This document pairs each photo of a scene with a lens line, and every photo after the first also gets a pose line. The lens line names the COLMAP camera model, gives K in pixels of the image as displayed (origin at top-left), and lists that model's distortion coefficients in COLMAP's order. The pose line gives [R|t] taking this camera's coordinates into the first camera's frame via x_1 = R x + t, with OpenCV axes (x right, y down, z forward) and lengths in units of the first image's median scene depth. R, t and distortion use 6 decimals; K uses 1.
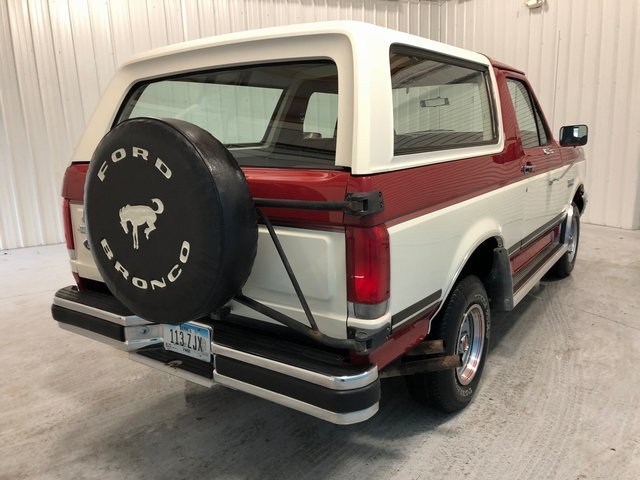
lens RADIAL K [[523.3, 0, 320.0], [0, 523.3, 240.0], [0, 0, 1]] dist [0.034483, -0.008105]
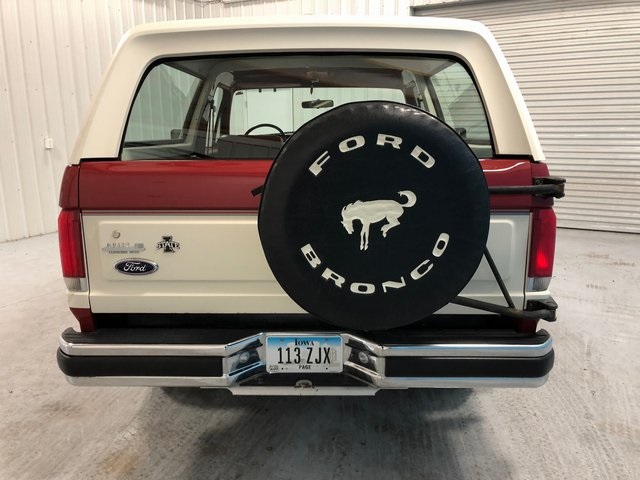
lens RADIAL K [[523.9, 0, 310.2], [0, 523.9, 244.4], [0, 0, 1]] dist [0.052324, -0.008415]
pose [[0.835114, -0.095833, 0.541664, -0.895883], [0.097396, 0.994910, 0.025863, -0.023862], [-0.541386, 0.031157, 0.840197, 0.302313]]
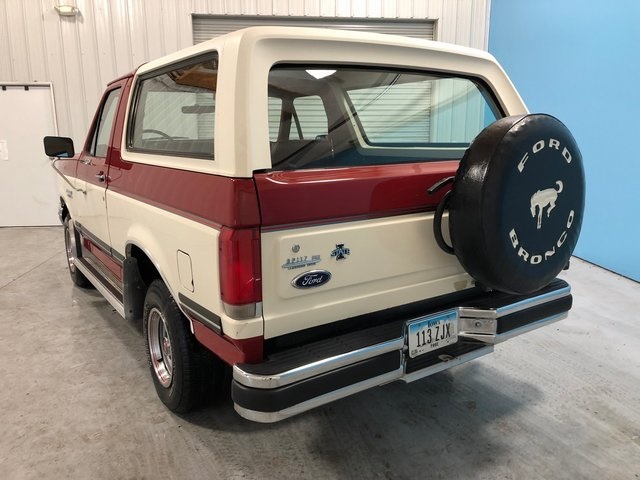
lens RADIAL K [[535.3, 0, 320.8], [0, 535.3, 232.5], [0, 0, 1]] dist [0.012898, -0.000071]
pose [[0.354025, -0.152001, 0.922801, -1.570524], [0.193044, 0.977332, 0.086924, -0.165277], [-0.915096, 0.147368, 0.375343, 0.988411]]
